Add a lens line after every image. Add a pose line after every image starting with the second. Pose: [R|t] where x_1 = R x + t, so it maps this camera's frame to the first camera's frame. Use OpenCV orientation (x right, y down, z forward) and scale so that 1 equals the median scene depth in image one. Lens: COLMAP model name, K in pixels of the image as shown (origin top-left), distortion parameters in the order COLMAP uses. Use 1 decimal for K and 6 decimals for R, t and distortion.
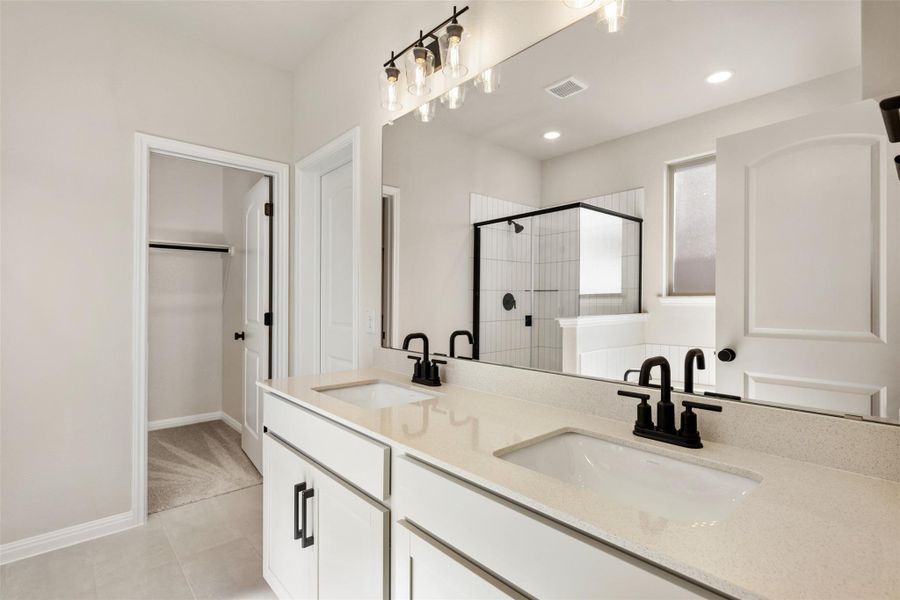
lens RADIAL K [[433.5, 0, 449.3], [0, 433.5, 299.5], [0, 0, 1]] dist [0.002584, 0.000509]
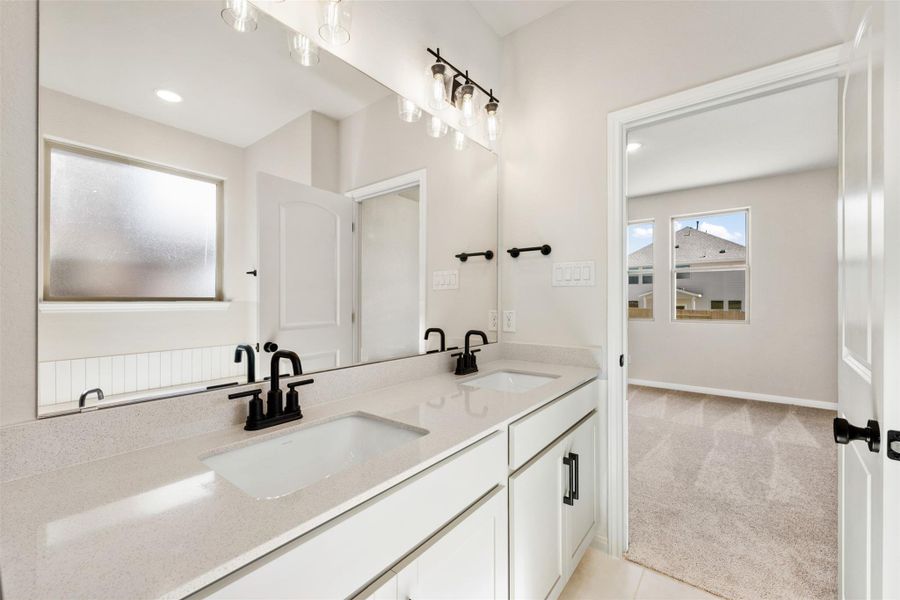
lens RADIAL K [[376.0, 0, 456.3], [0, 376.0, 297.9], [0, 0, 1]] dist [0.002847, 0.000165]
pose [[-0.190527, 0.012389, 0.981604, -0.619468], [0.009567, 0.999896, -0.010763, 0.001322], [-0.981635, 0.007340, -0.190626, 0.723126]]
